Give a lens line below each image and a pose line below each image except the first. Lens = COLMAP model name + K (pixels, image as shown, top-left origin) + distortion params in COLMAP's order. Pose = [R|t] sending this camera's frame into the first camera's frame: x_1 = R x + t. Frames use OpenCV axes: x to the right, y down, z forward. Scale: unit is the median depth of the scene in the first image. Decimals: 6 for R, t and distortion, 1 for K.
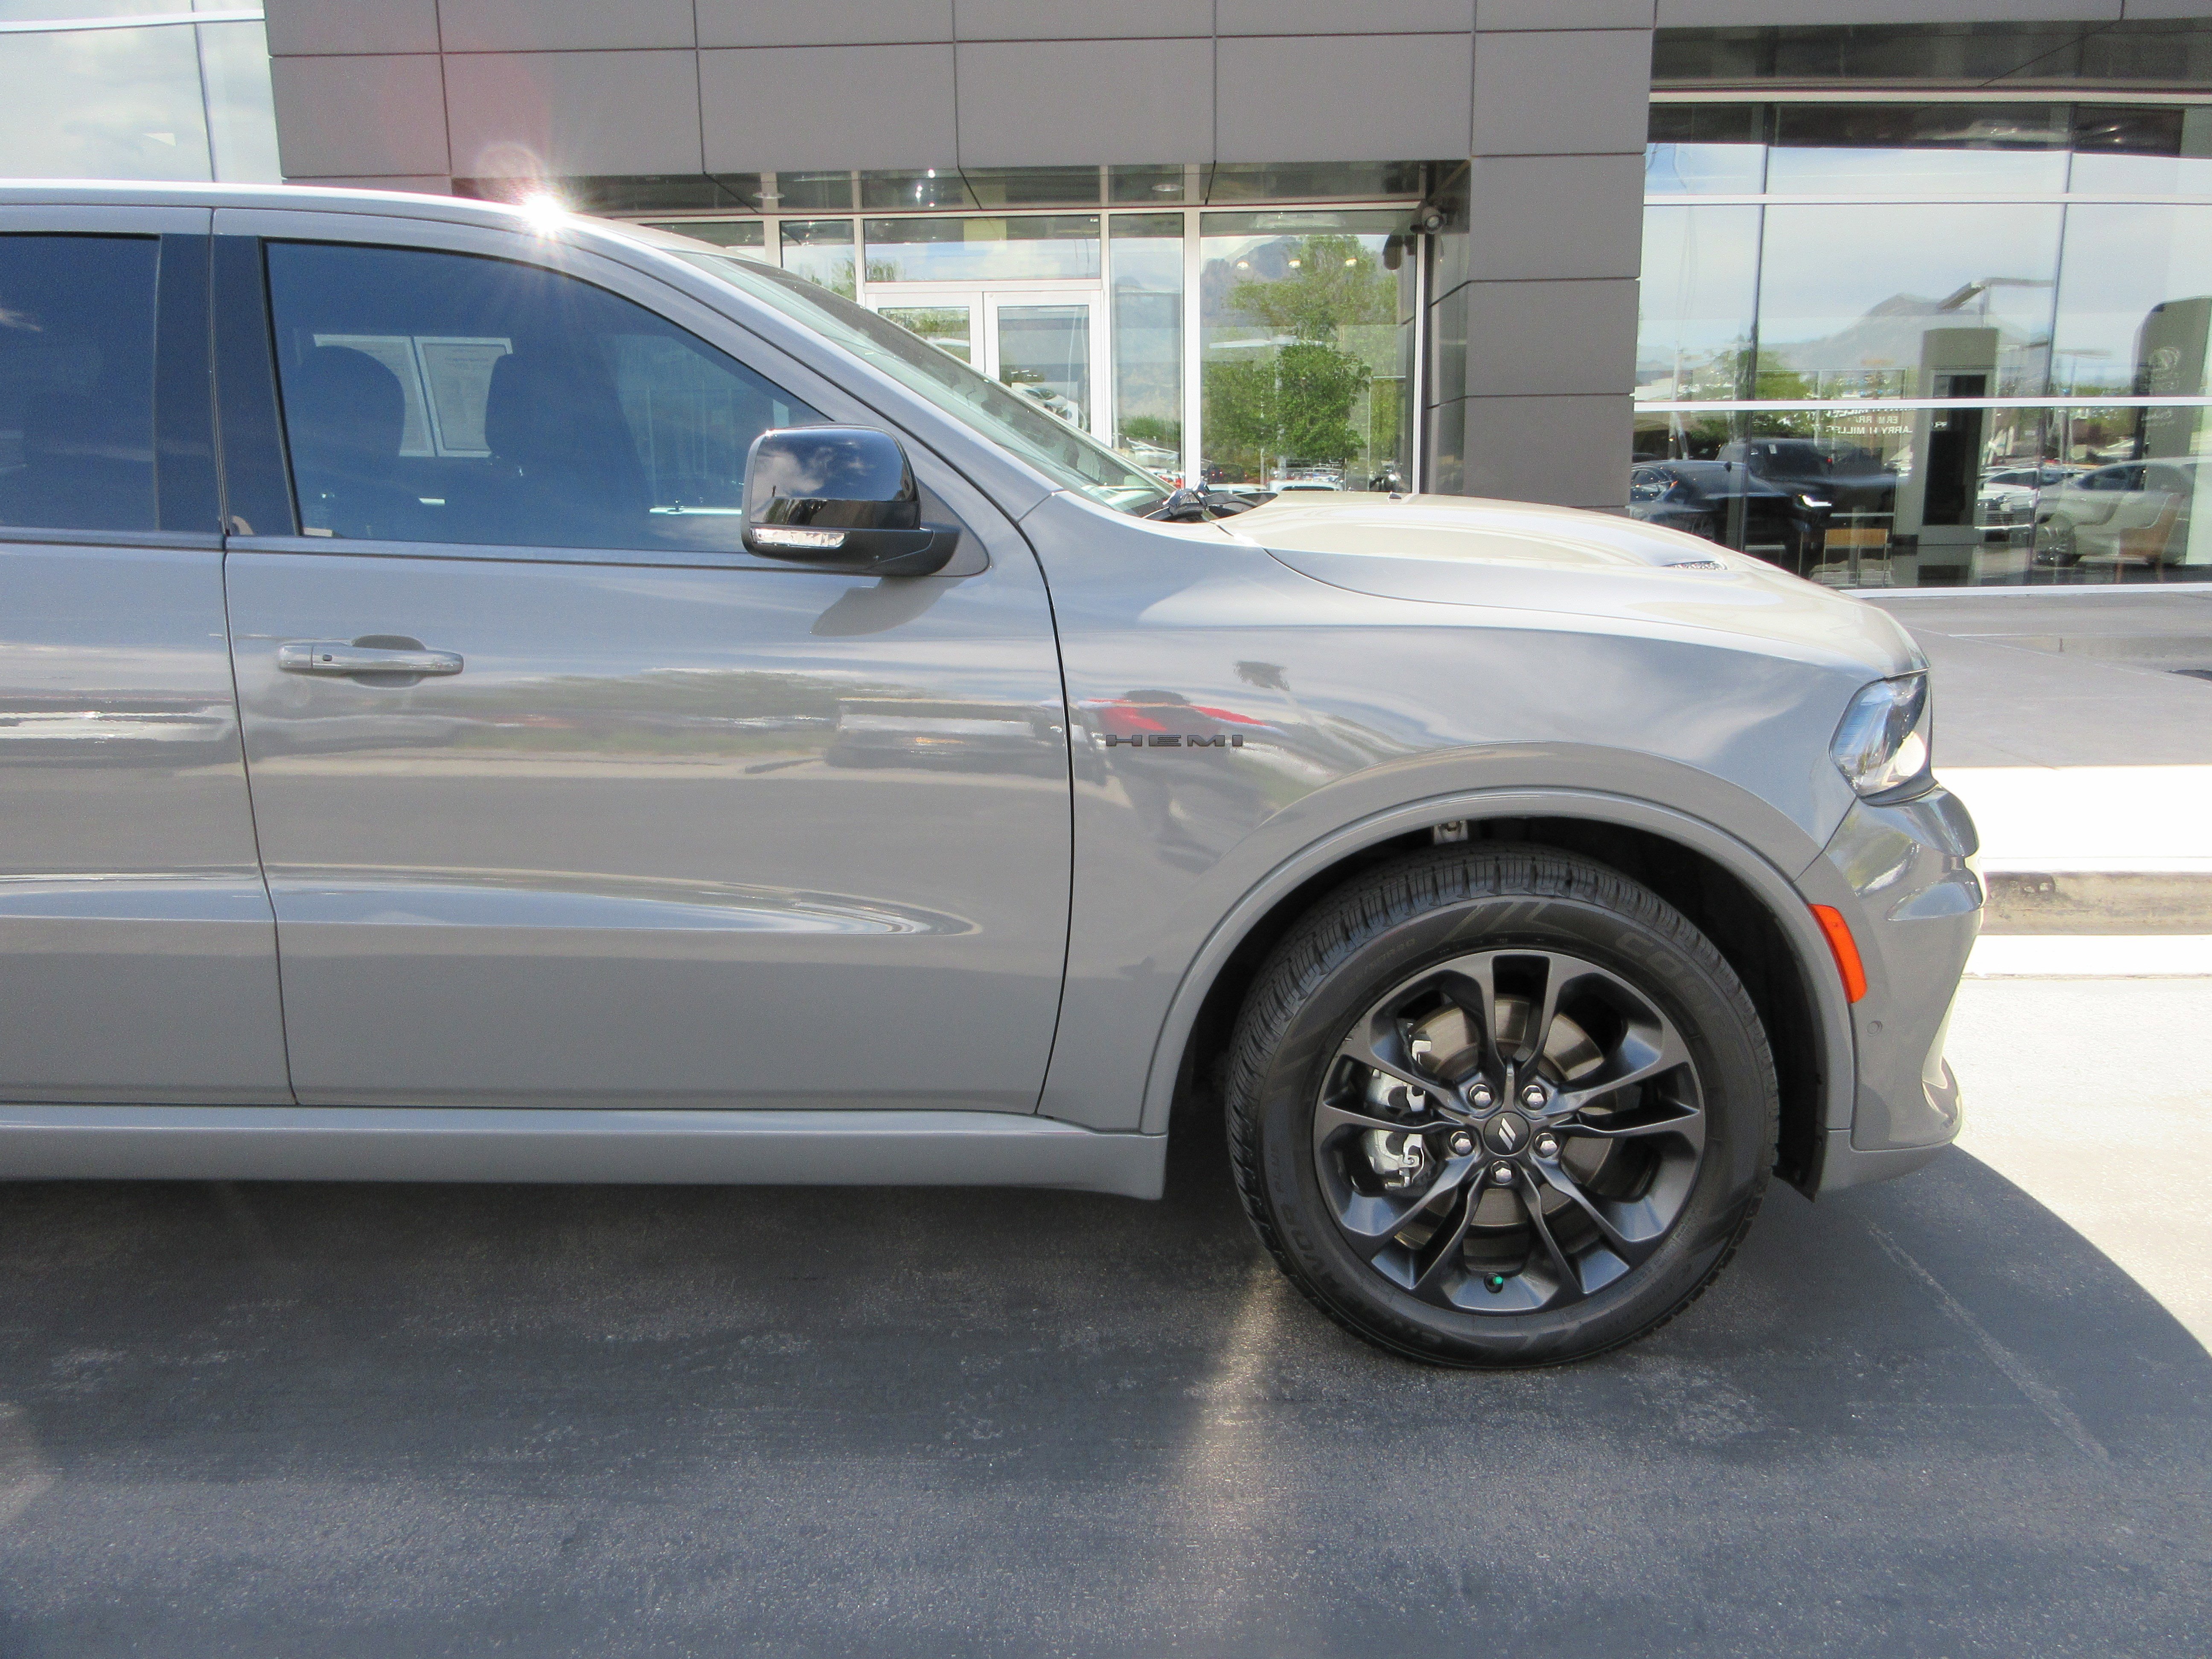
lens RADIAL K [[1644.6, 0, 1110.1], [0, 1644.6, 827.0], [0, 0, 1]] dist [0.003210, 0.001612]
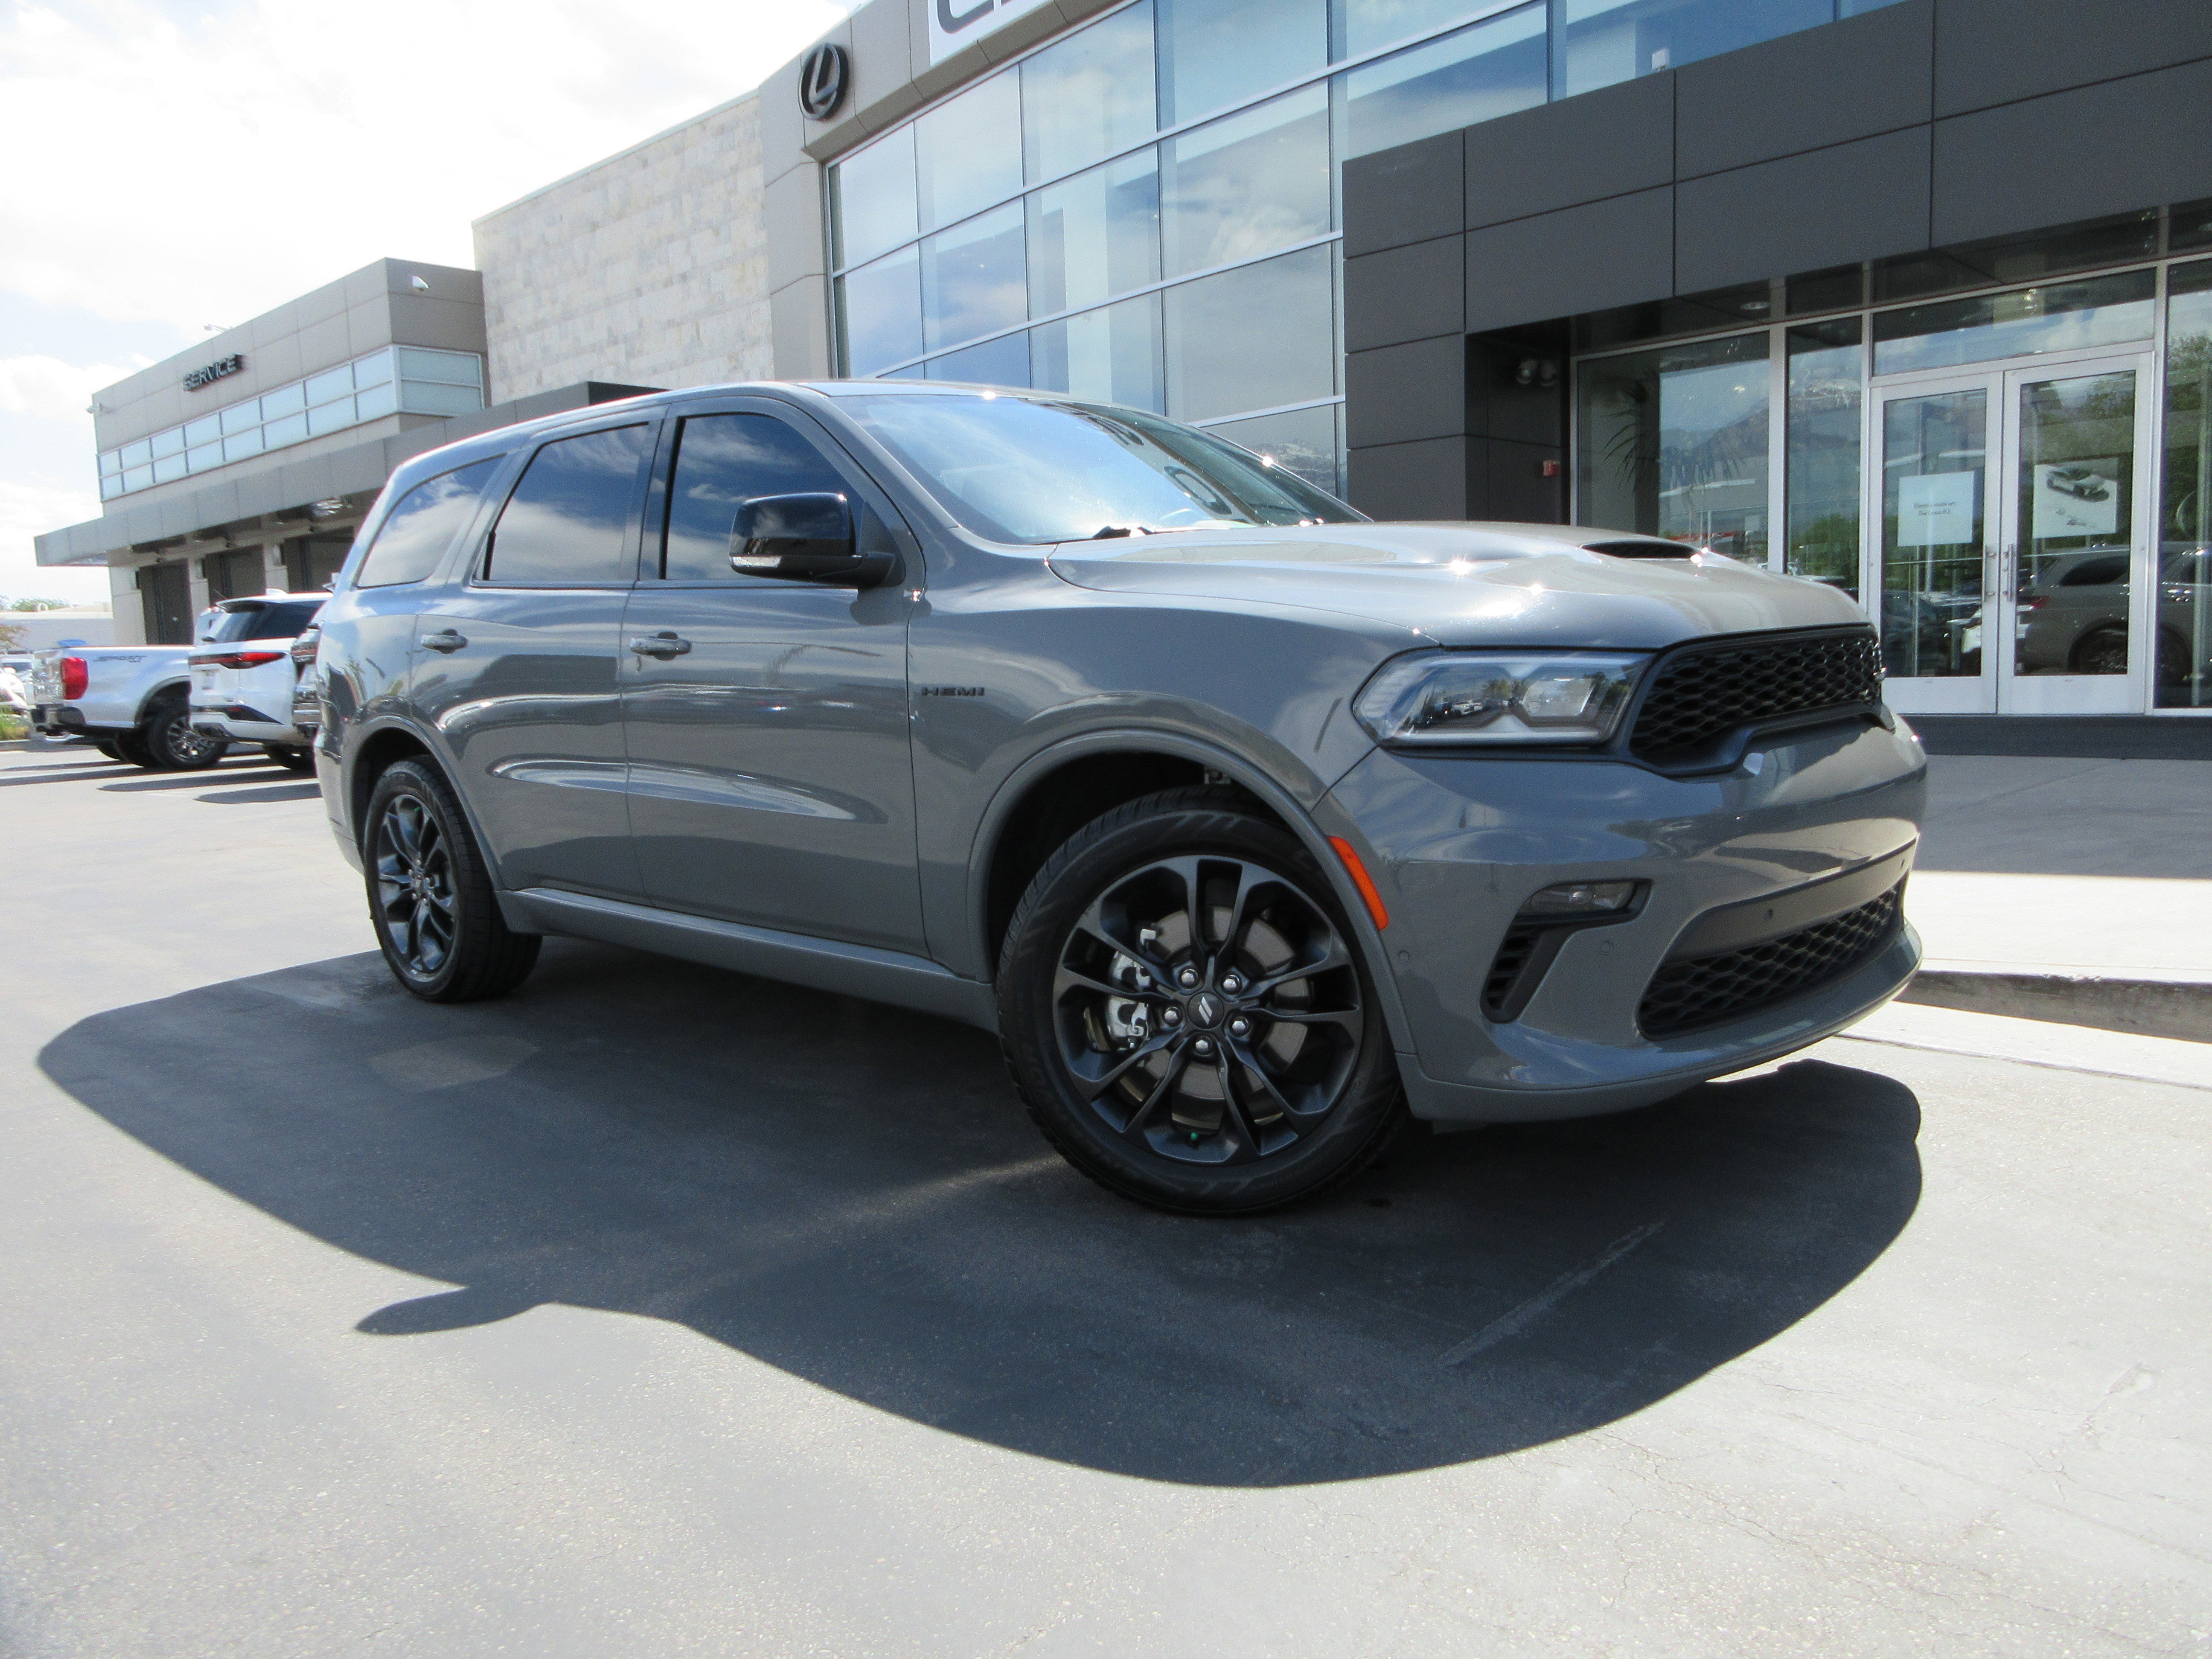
lens RADIAL K [[1644.6, 0, 1102.2], [0, 1644.6, 814.7], [0, 0, 1]] dist [0.003210, 0.001612]
pose [[0.734435, 0.059195, -0.676093, 1.029660], [-0.116368, 0.992420, -0.039519, 0.093564], [0.668629, 0.107700, 0.735756, 0.030480]]
